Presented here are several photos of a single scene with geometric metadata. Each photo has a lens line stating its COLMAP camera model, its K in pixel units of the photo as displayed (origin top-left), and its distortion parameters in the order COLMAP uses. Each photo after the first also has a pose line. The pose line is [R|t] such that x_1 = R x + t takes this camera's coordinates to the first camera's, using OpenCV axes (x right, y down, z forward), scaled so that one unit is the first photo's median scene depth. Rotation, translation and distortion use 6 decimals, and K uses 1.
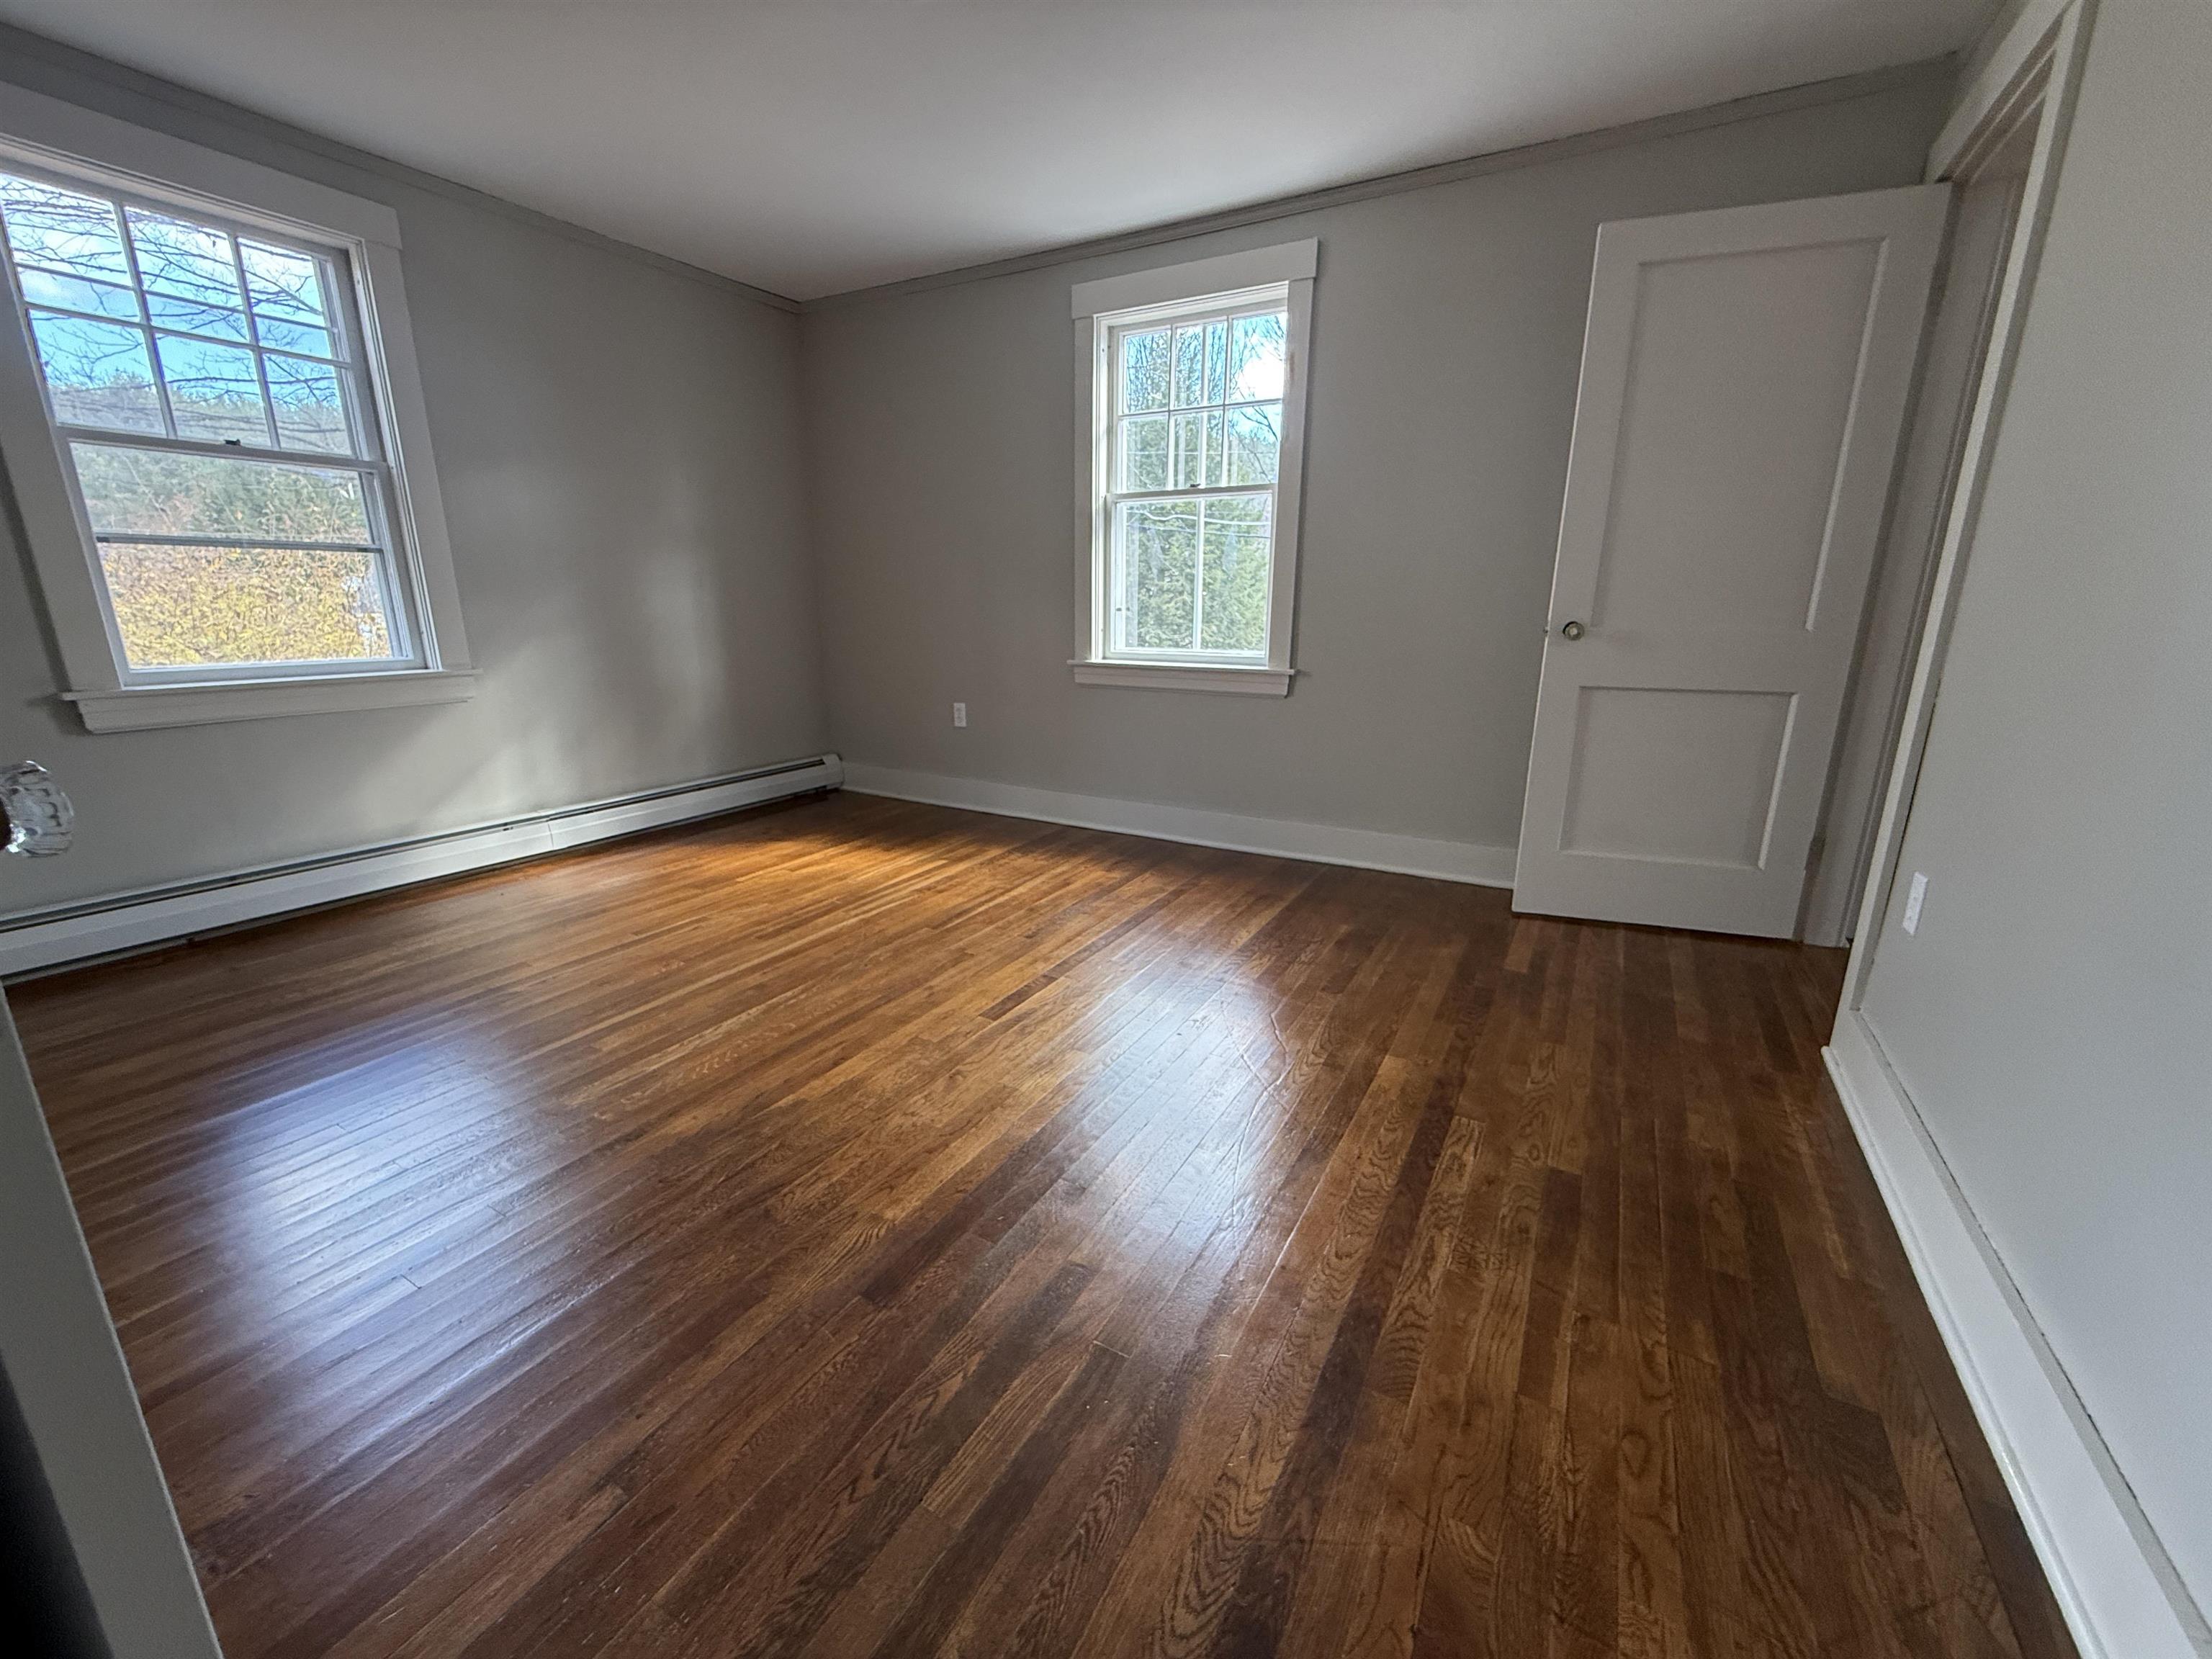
lens RADIAL K [[877.9, 0, 1106.0], [0, 877.9, 829.5], [0, 0, 1]] dist [-0.000445, 0.000057]
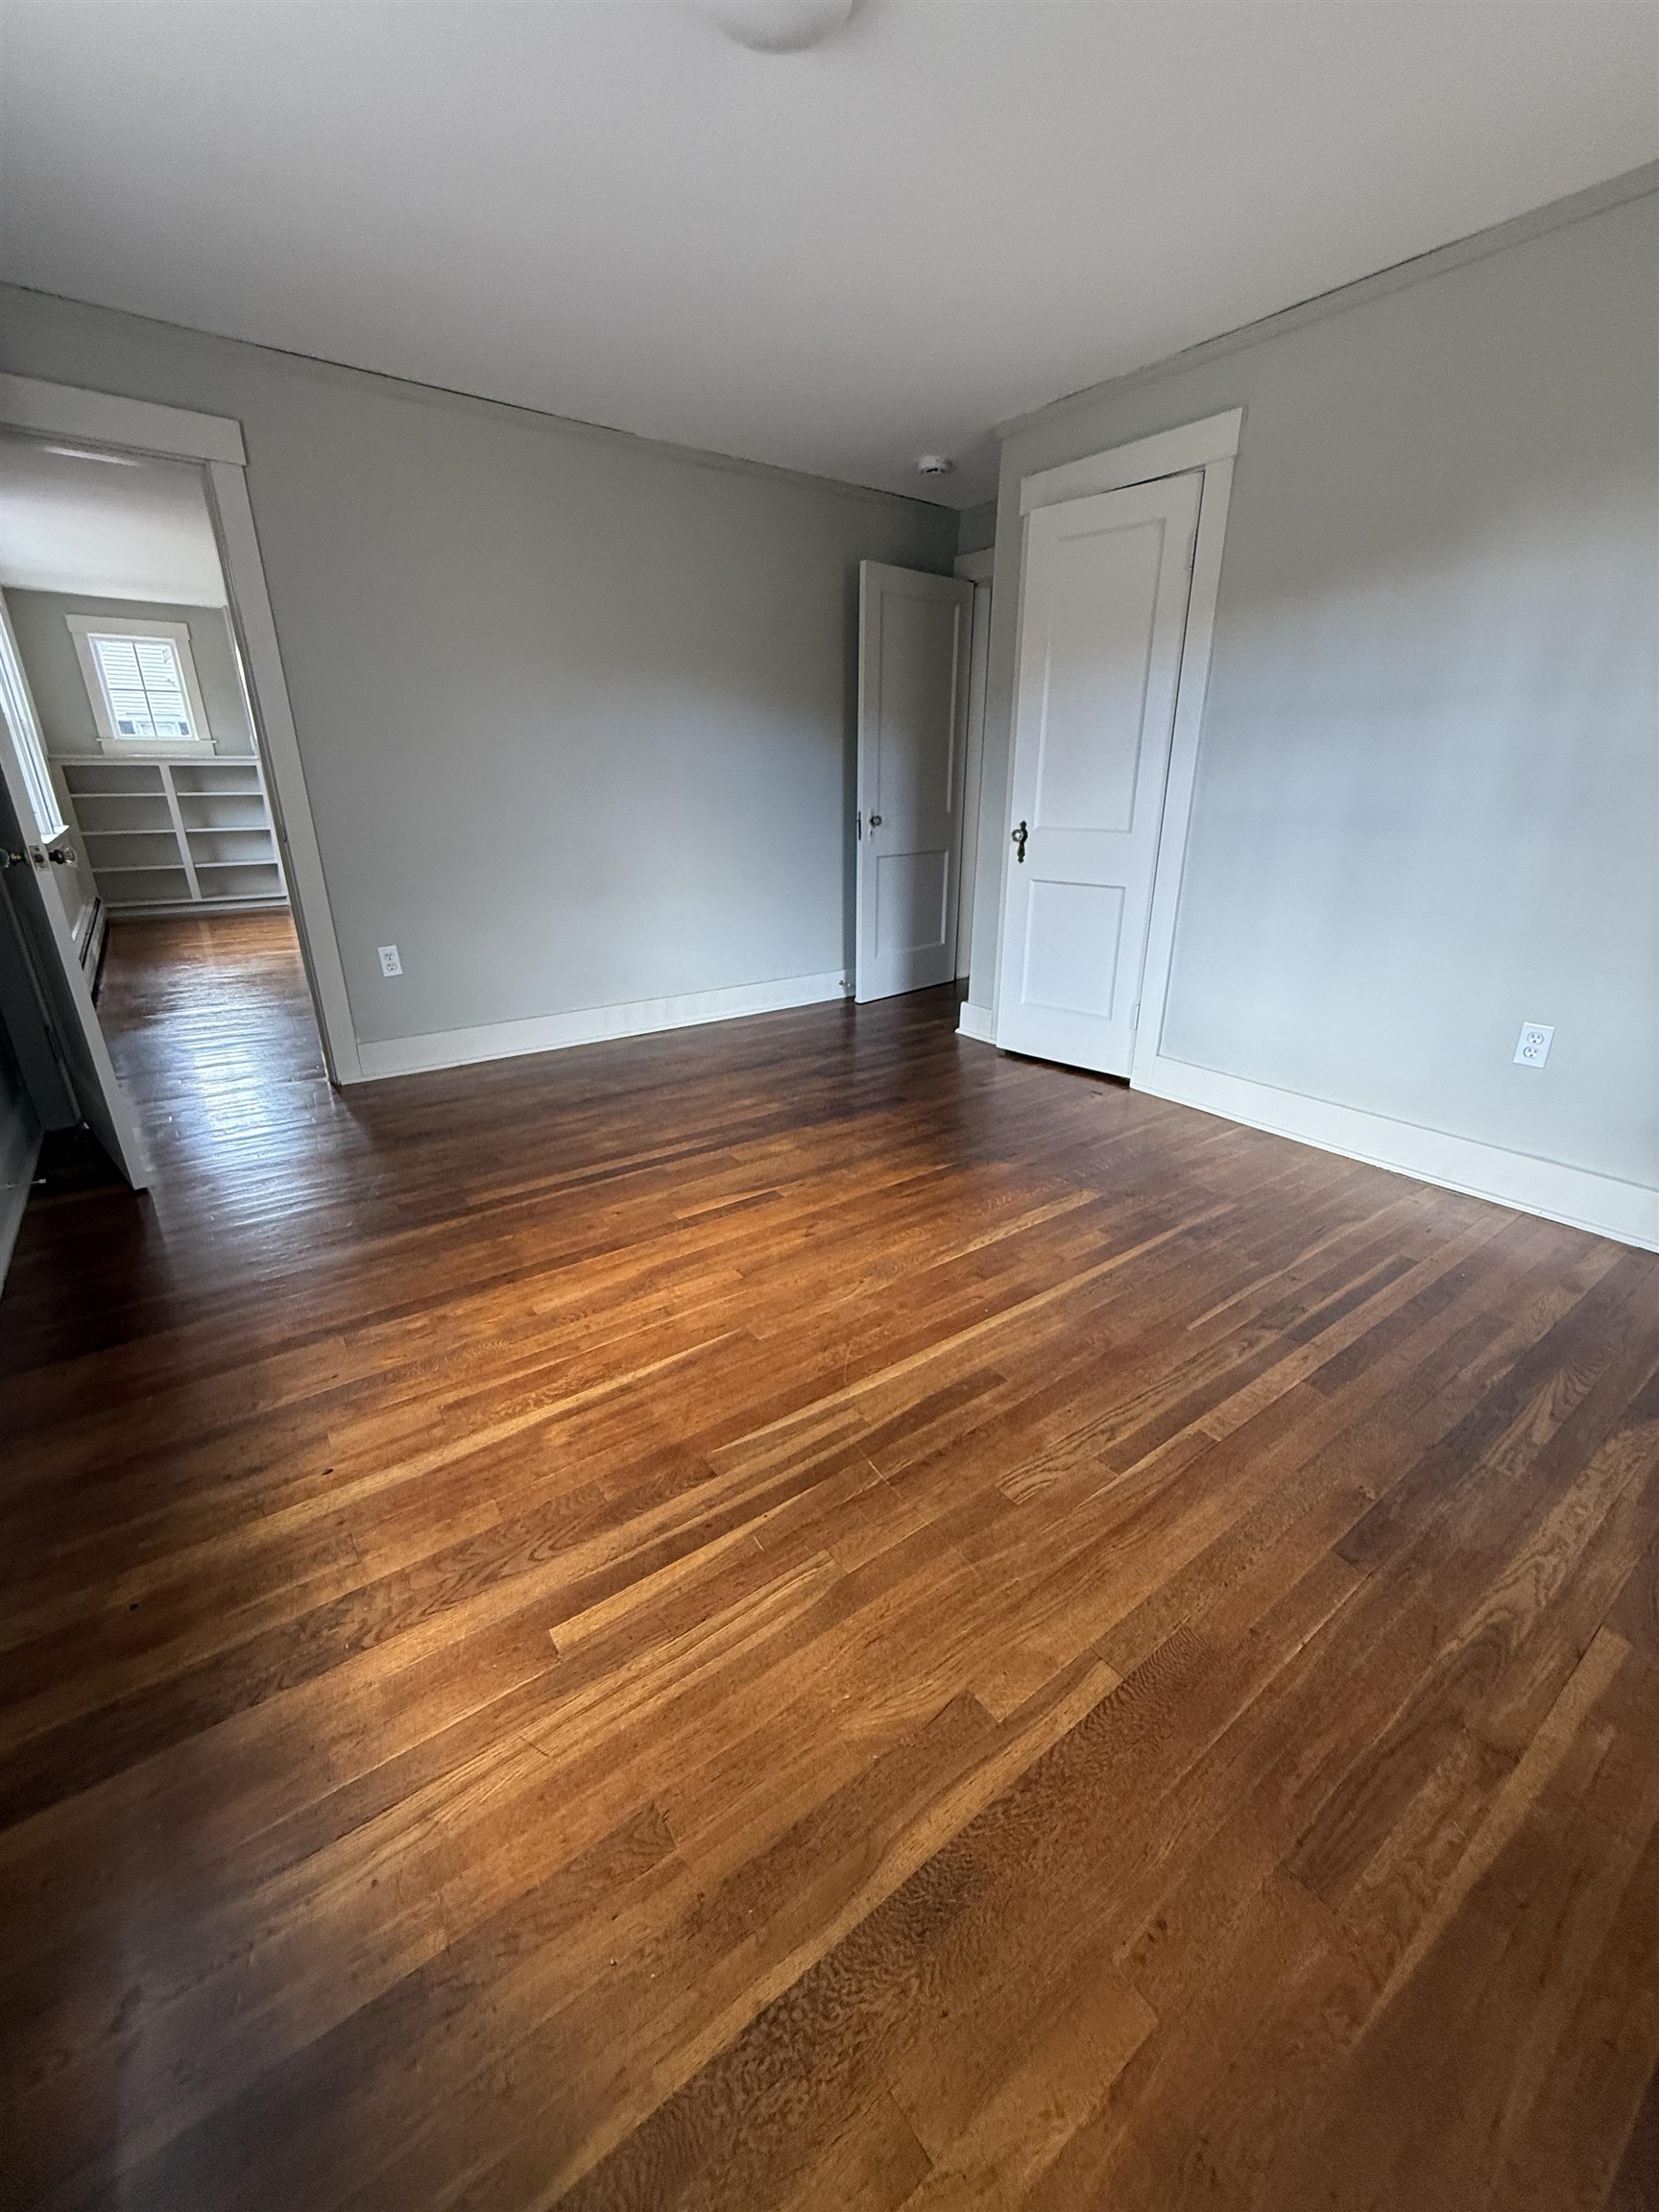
lens RADIAL K [[877.9, 0, 829.5], [0, 877.9, 1106.0], [0, 0, 1]] dist [-0.000445, 0.000057]
pose [[-0.912931, -0.150587, 0.379317, -0.519200], [0.097132, 0.822557, 0.560327, -0.437175], [-0.396387, 0.548383, -0.736310, 1.482356]]
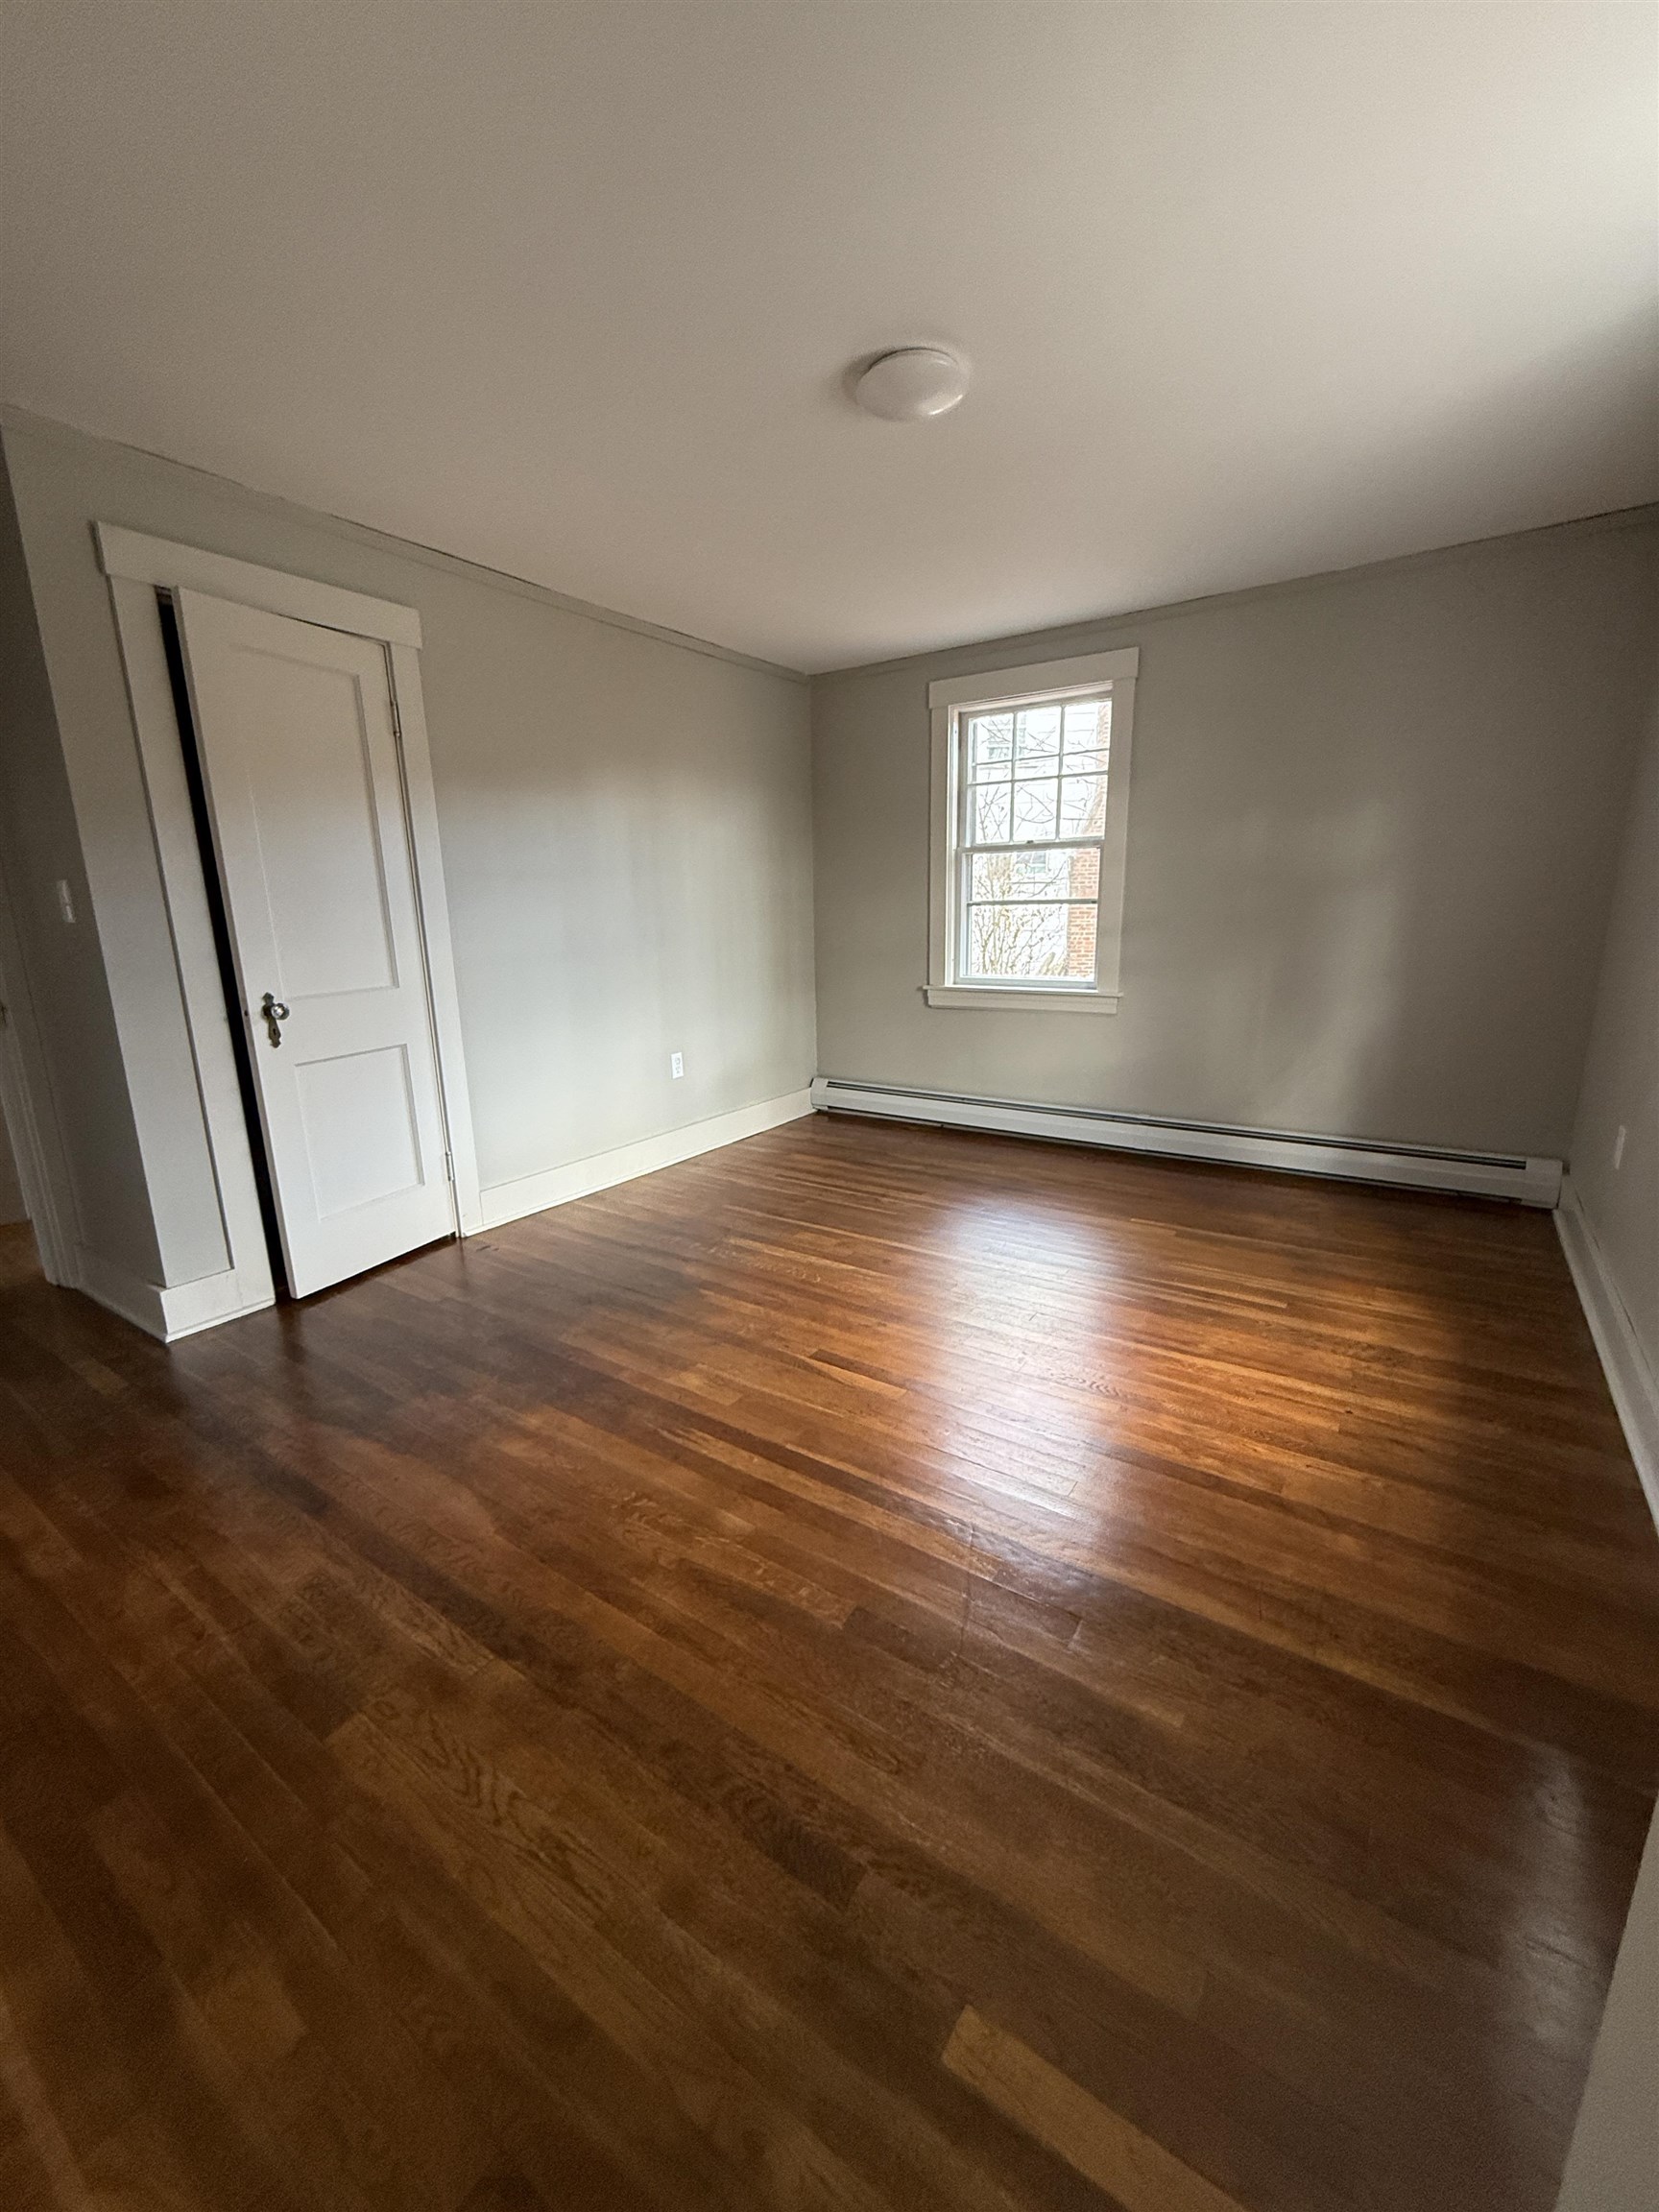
lens RADIAL K [[877.9, 0, 829.5], [0, 877.9, 1106.0], [0, 0, 1]] dist [-0.000445, 0.000057]
pose [[-0.080932, 0.219384, -0.972276, 0.713526], [-0.234475, 0.943909, 0.232501, -0.276527], [0.968747, 0.246792, -0.024953, 0.818078]]
